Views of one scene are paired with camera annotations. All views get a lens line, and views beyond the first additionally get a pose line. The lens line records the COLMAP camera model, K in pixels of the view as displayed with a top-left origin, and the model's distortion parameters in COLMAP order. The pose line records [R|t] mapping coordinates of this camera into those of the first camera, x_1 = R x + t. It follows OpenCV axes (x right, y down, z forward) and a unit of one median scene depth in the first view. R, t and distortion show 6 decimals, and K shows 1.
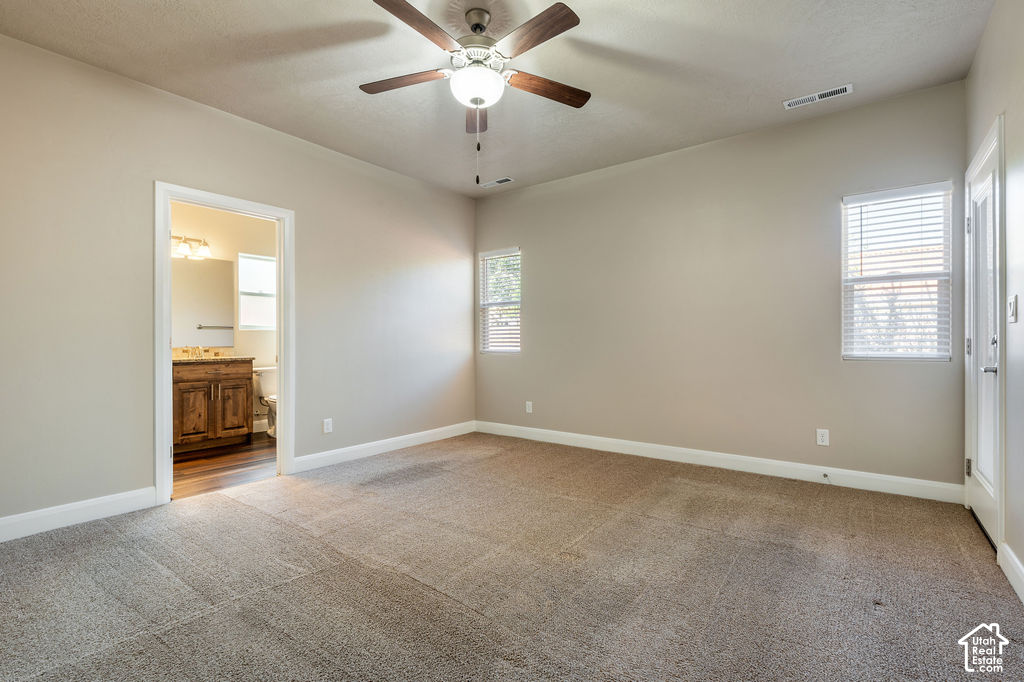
lens RADIAL K [[456.4, 0, 506.5], [0, 456.4, 338.1], [0, 0, 1]] dist [0.013612, 0.000608]
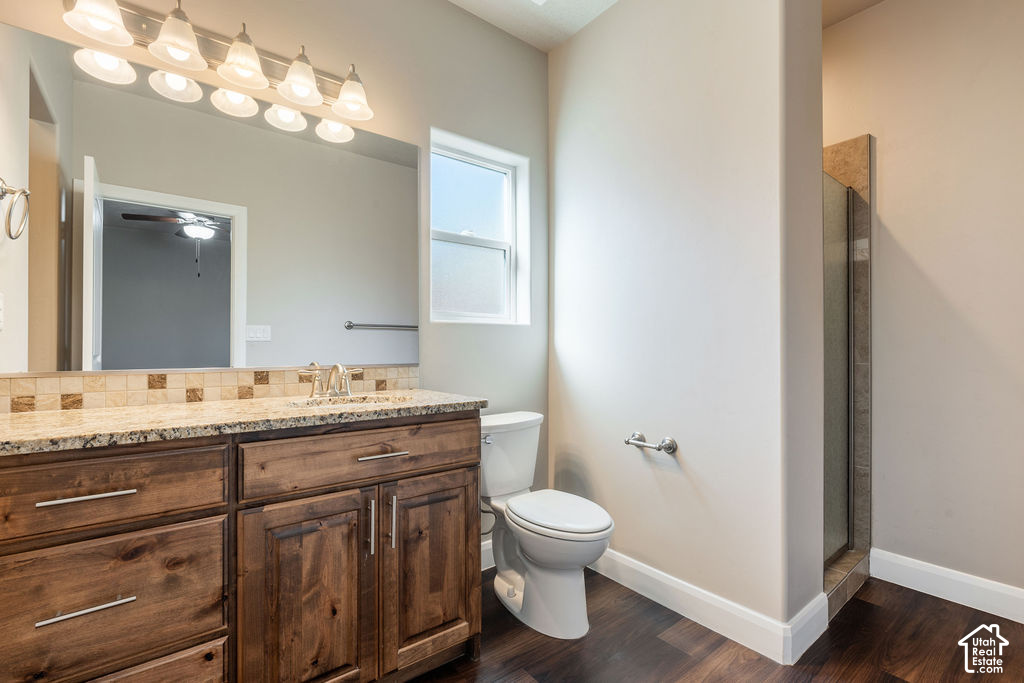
lens RADIAL K [[453.2, 0, 516.4], [0, 453.2, 346.8], [0, 0, 1]] dist [0.000535, -0.000431]
pose [[0.968712, 0.001597, -0.248184, -0.469974], [-0.003716, 0.999961, -0.008071, 0.006502], [0.248161, 0.008741, 0.968679, 0.725588]]
